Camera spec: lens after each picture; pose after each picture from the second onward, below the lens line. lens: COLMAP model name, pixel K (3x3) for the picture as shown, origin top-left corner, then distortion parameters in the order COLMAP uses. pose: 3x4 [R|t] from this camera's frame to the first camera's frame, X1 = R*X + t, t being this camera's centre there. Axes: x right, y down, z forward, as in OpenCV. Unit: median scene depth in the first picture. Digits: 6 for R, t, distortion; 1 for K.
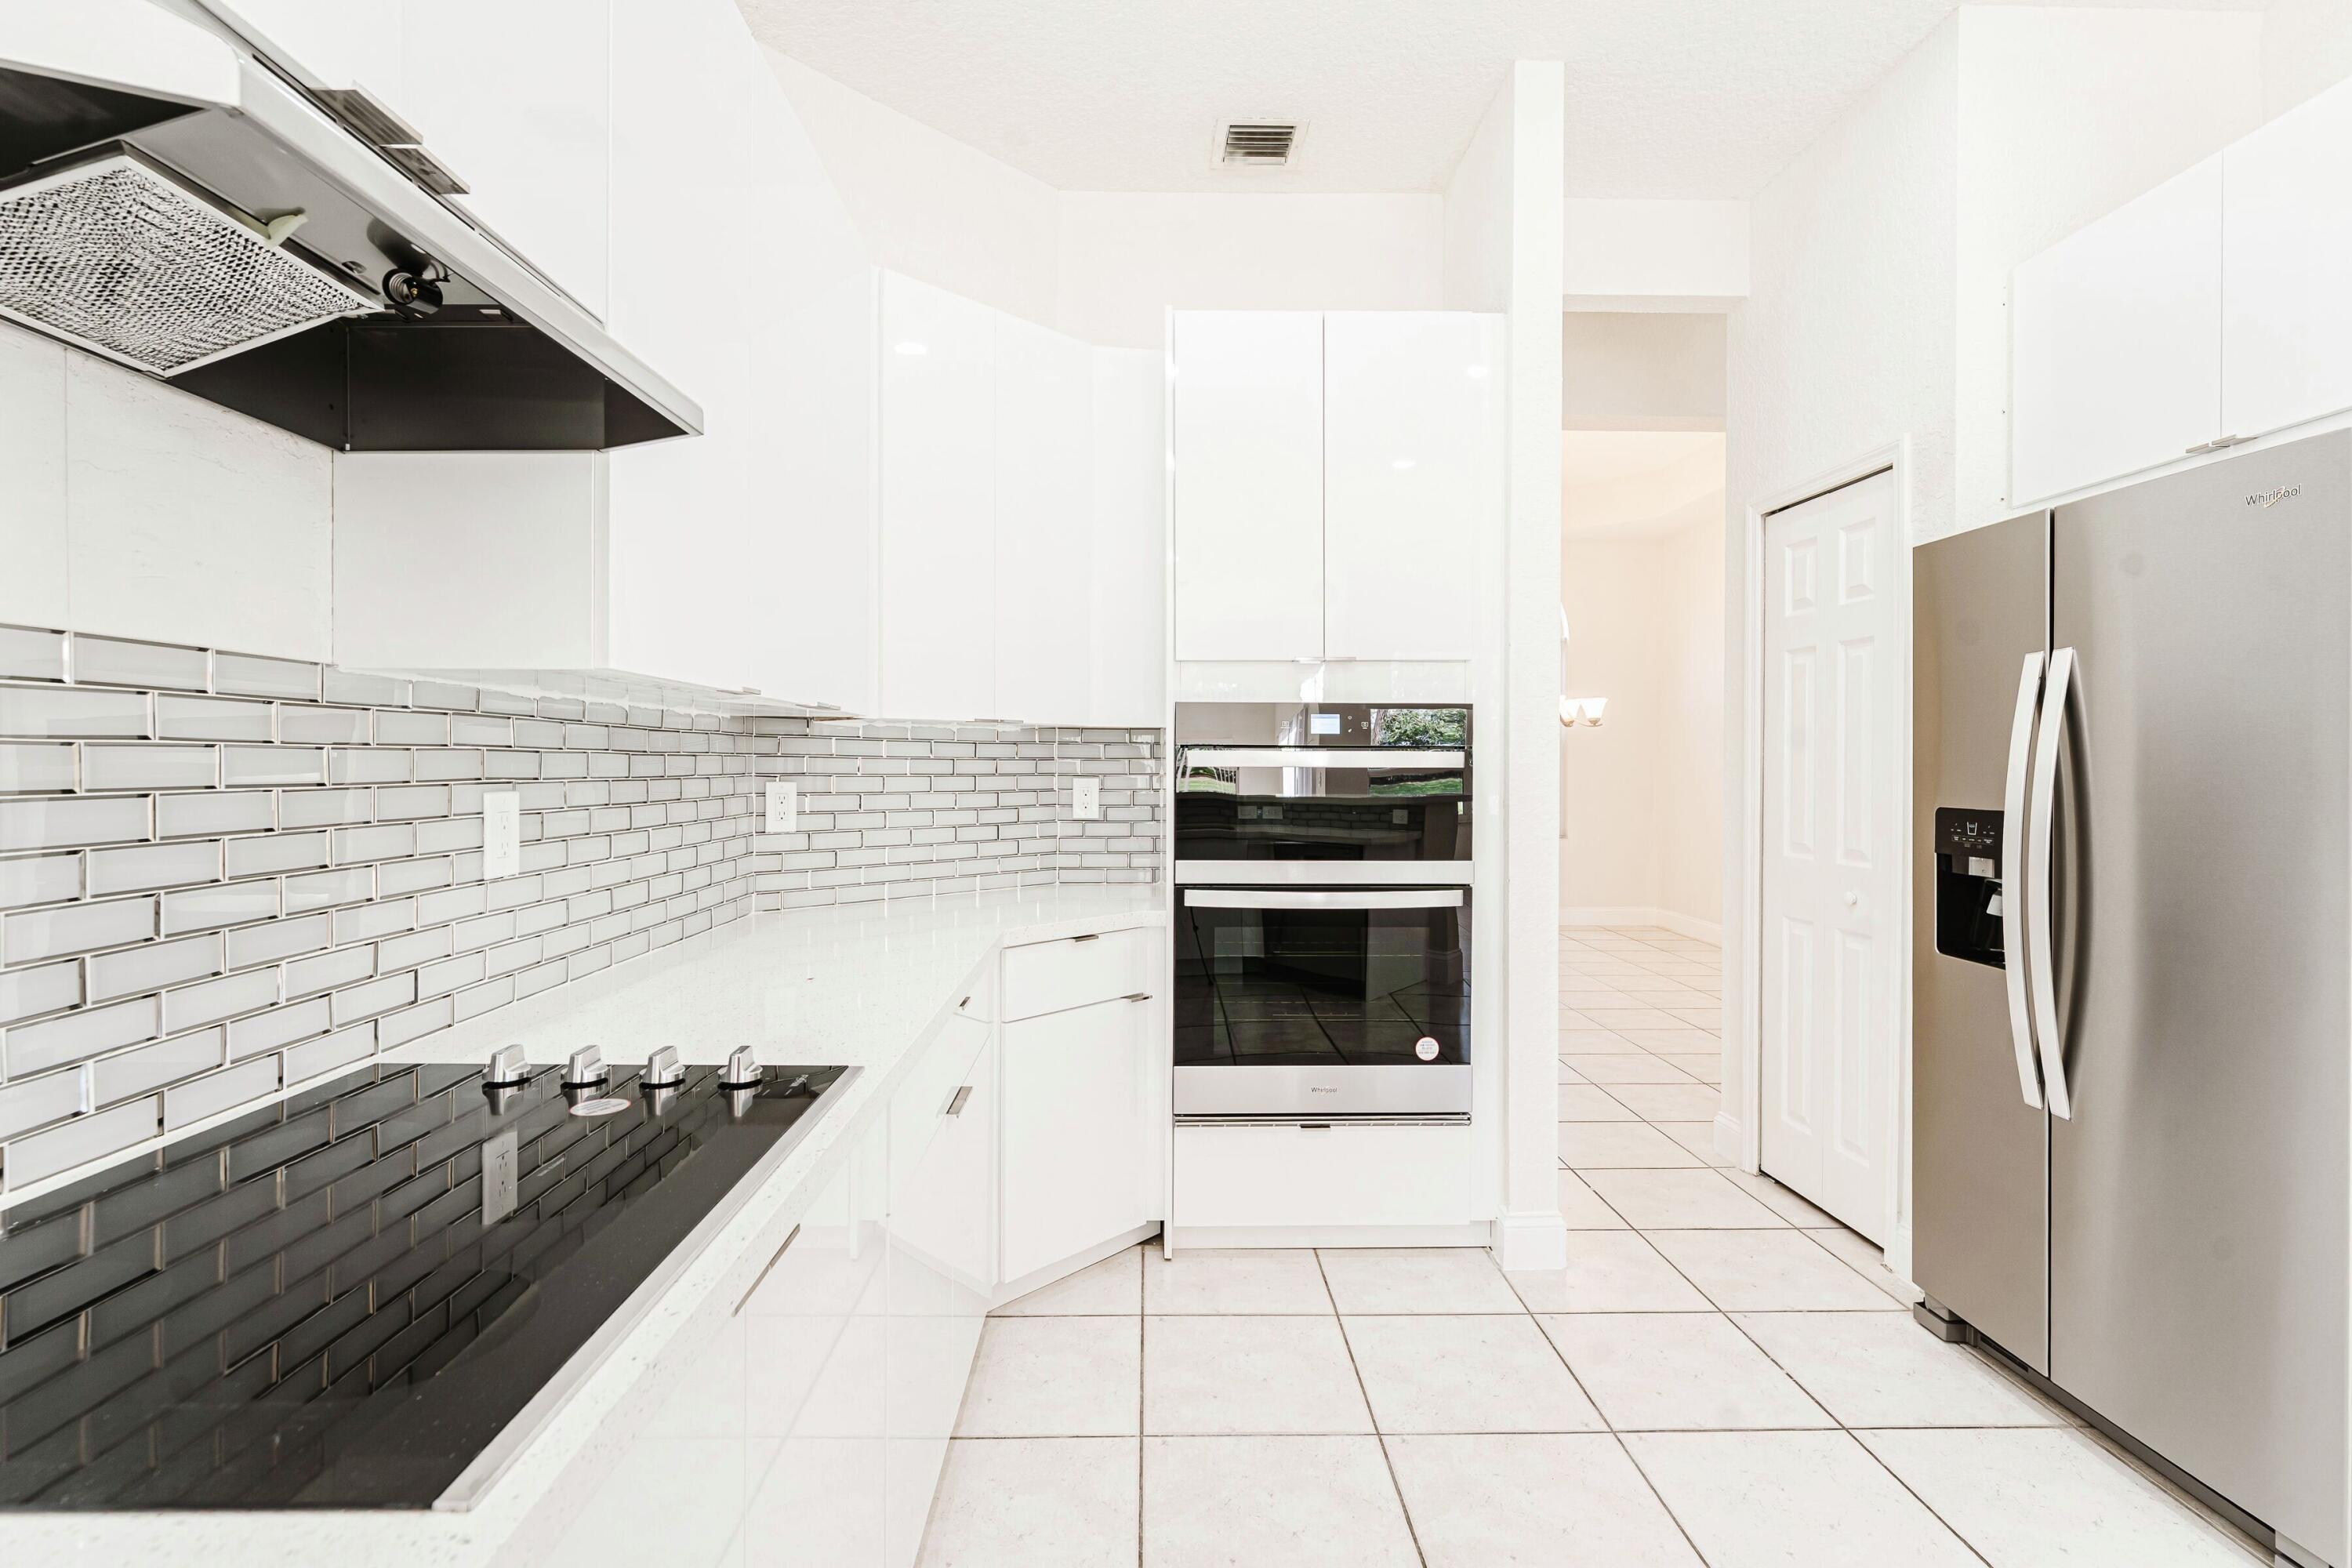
lens RADIAL K [[1100.1, 0, 1170.5], [0, 1100.1, 777.8], [0, 0, 1]] dist [0.001449, 0.000041]
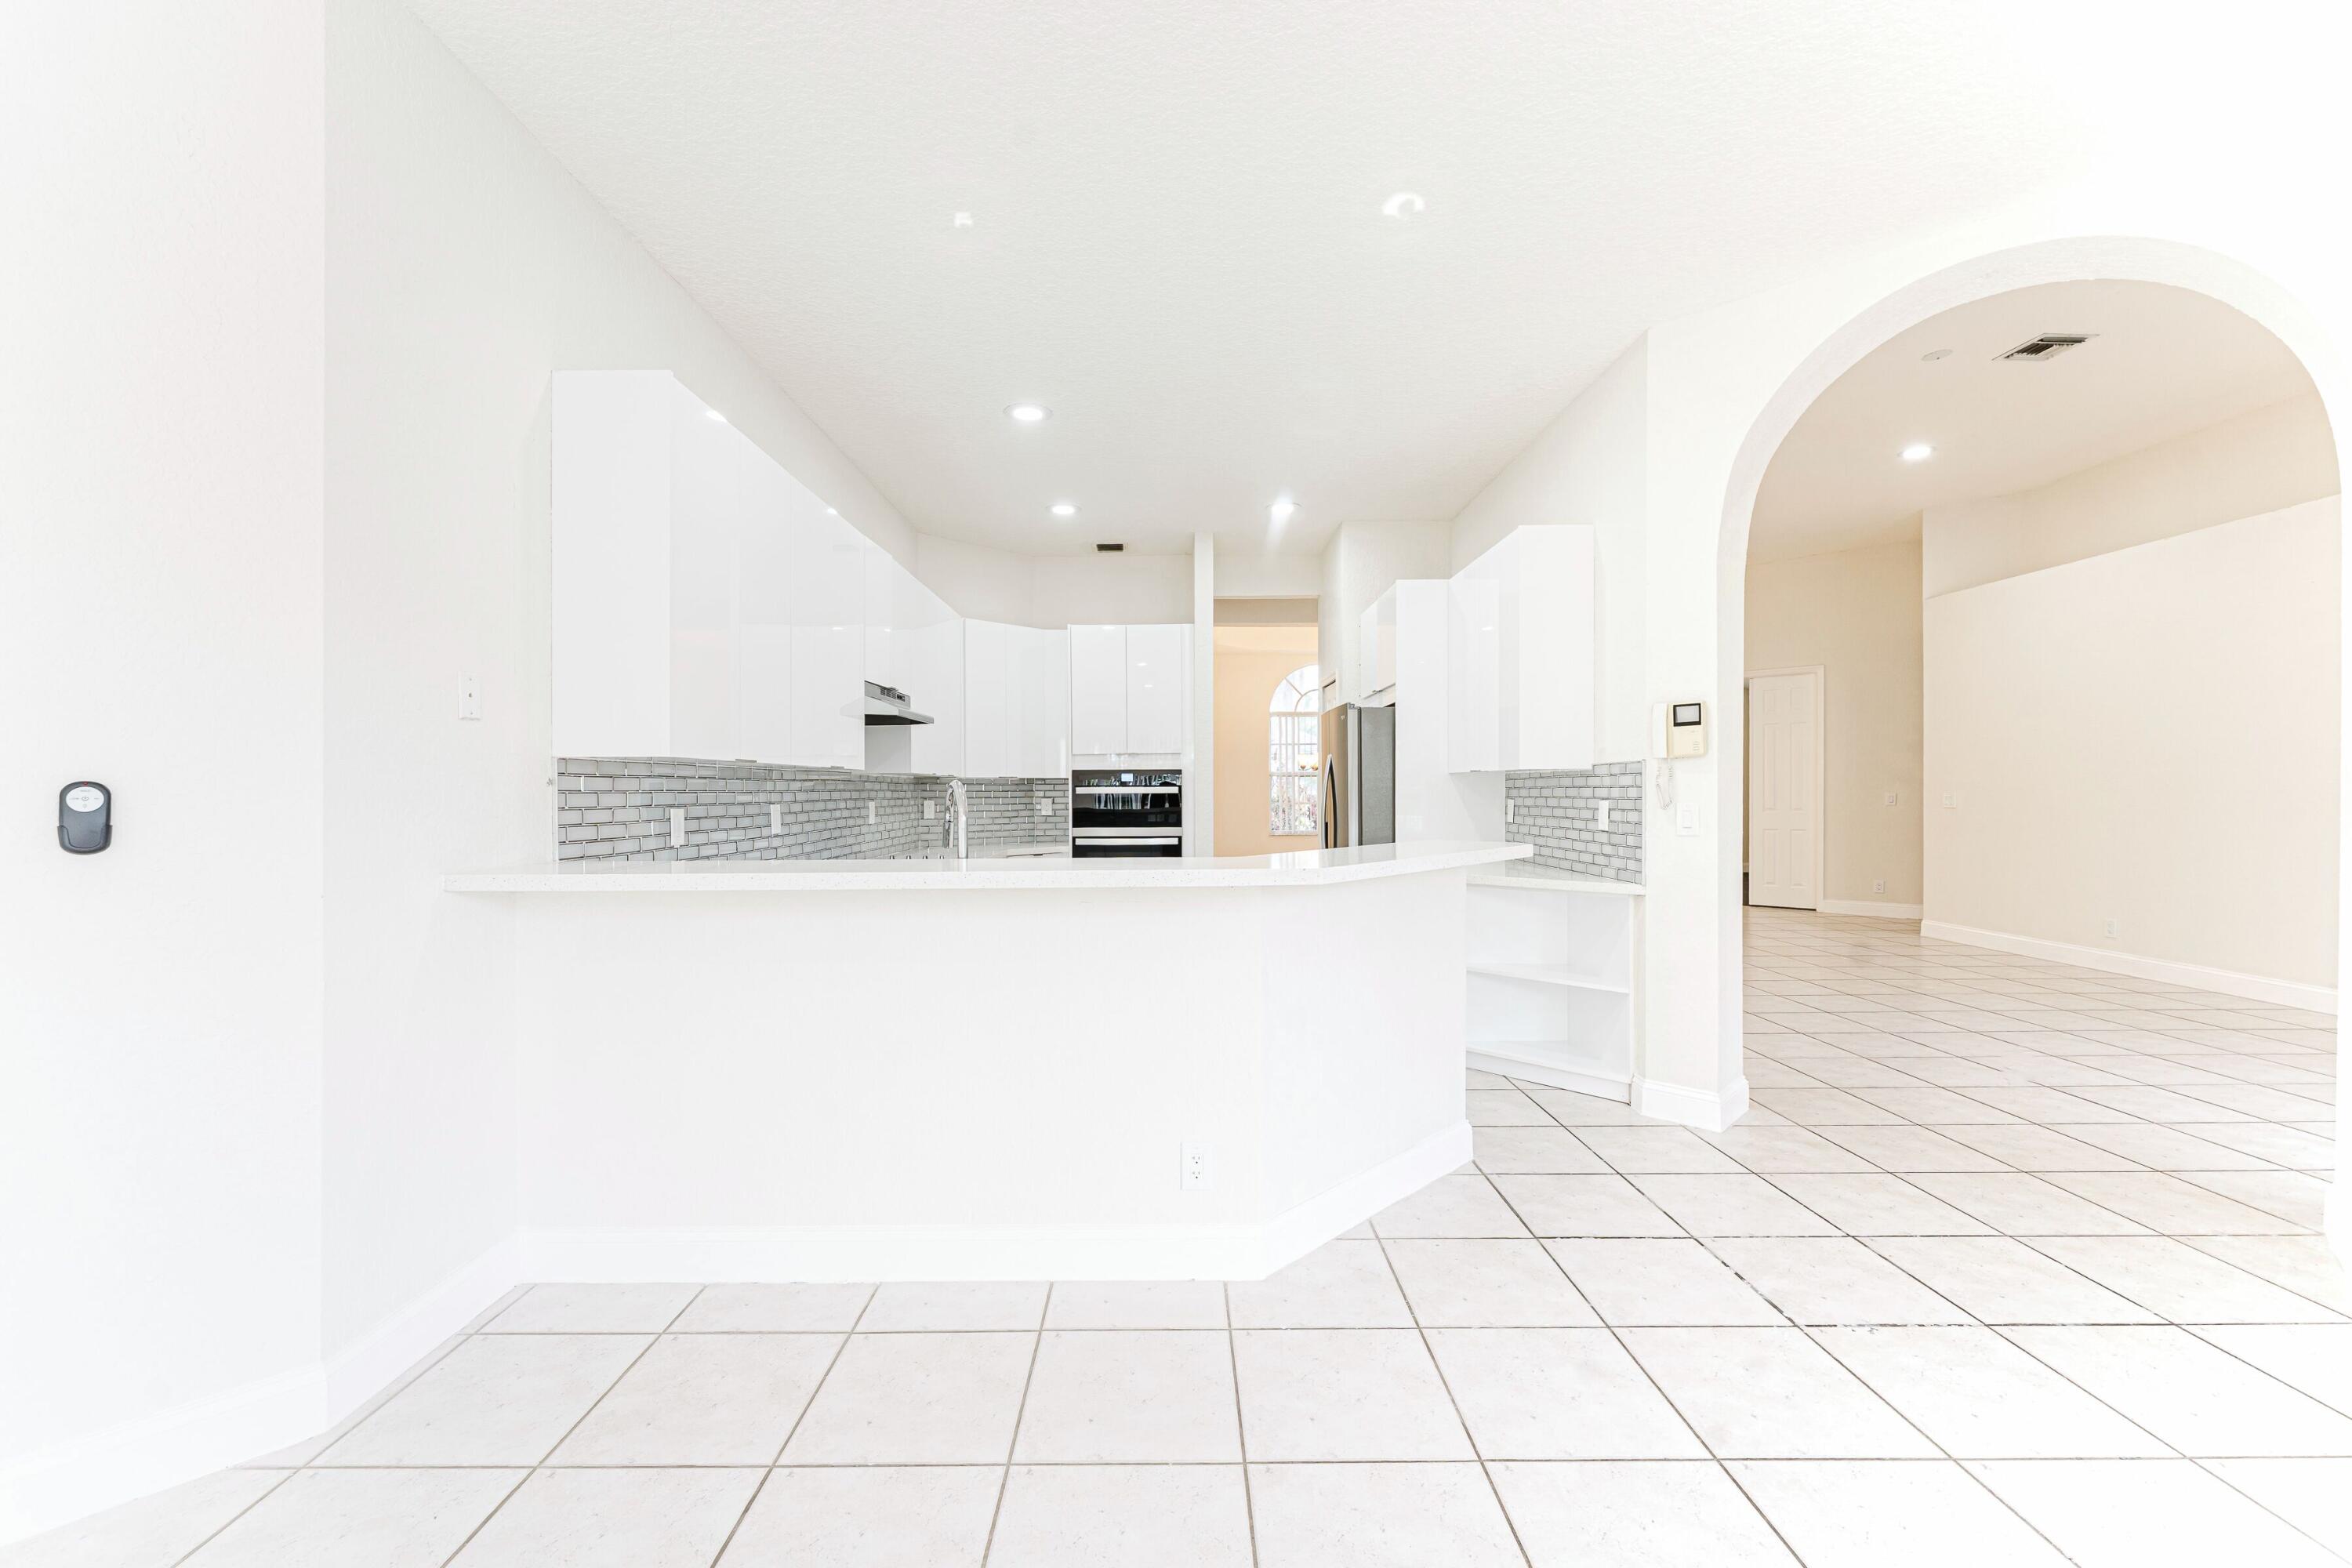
lens RADIAL K [[997.8, 0, 1179.6], [0, 997.8, 782.9], [0, 0, 1]] dist [-0.002620, 0.000410]
pose [[0.999760, -0.010701, -0.019116, 0.316533], [0.010262, 0.999684, -0.022932, 0.022519], [0.019356, 0.022730, 0.999554, -1.457673]]
